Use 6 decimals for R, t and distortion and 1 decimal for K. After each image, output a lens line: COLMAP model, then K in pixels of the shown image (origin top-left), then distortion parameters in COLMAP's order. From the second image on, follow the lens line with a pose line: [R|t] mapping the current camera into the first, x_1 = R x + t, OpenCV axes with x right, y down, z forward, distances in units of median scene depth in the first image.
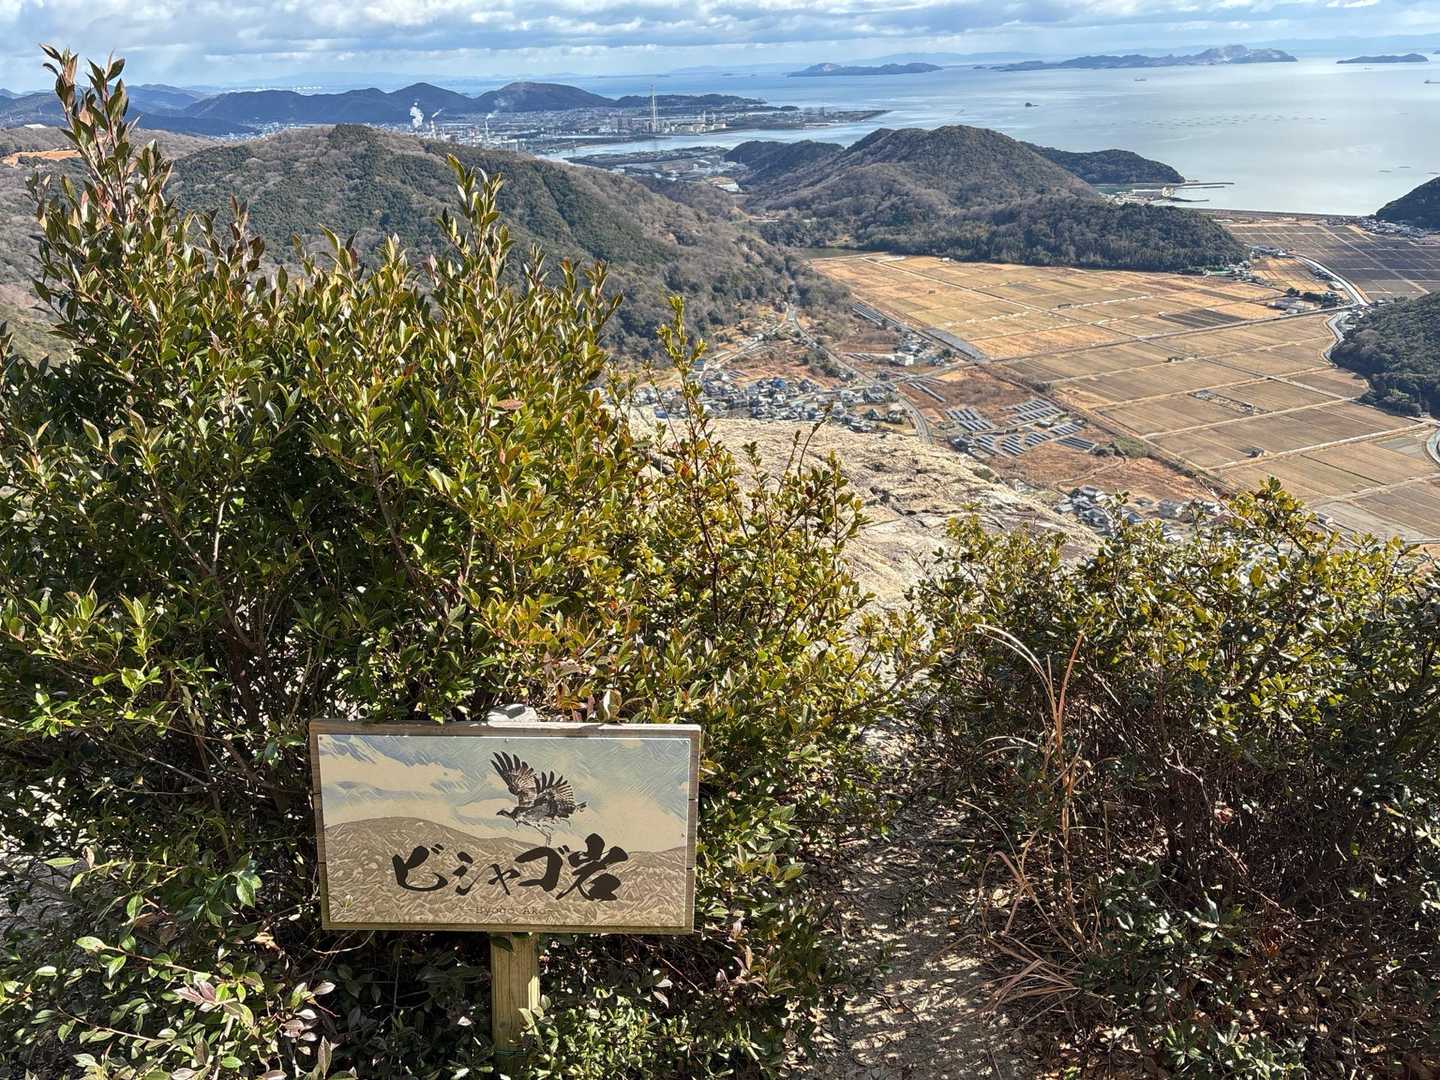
lens RADIAL K [[1062.0, 0, 722.1], [0, 1062.0, 547.0], [0, 0, 1]] dist [0.026731, -0.113025]
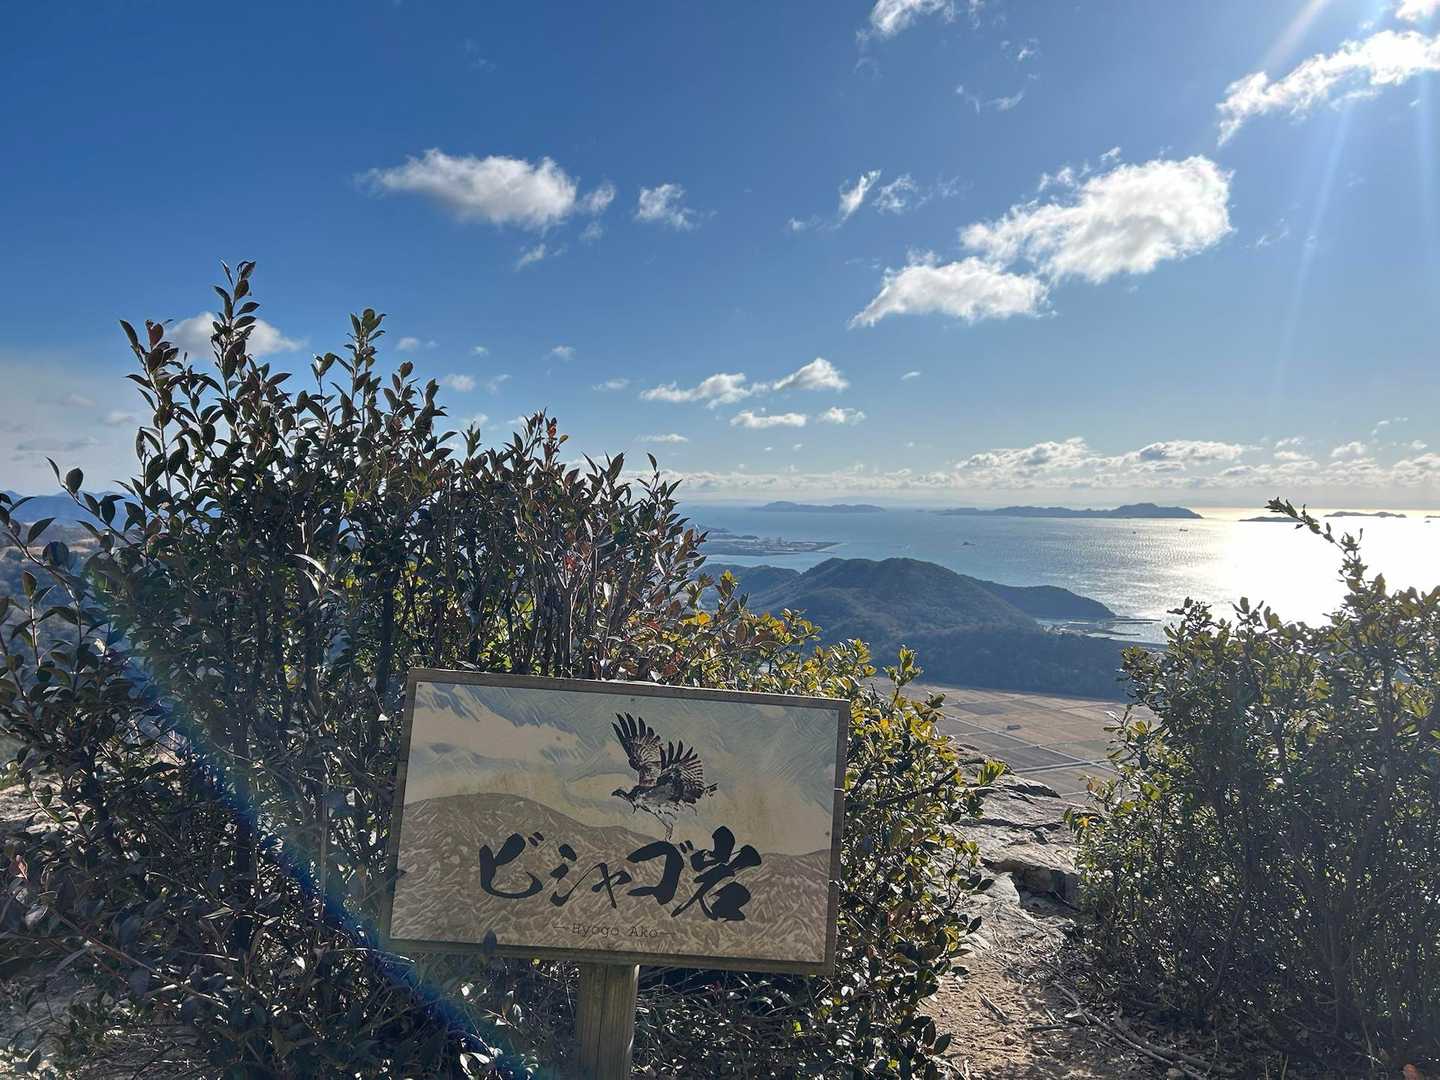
lens RADIAL K [[1062.0, 0, 722.1], [0, 1062.0, 547.0], [0, 0, 1]] dist [0.026731, -0.113025]
pose [[0.998493, 0.039461, 0.038136, -0.161520], [-0.021962, 0.924193, -0.381293, 0.384230], [-0.050292, 0.379881, 0.923667, 0.133533]]
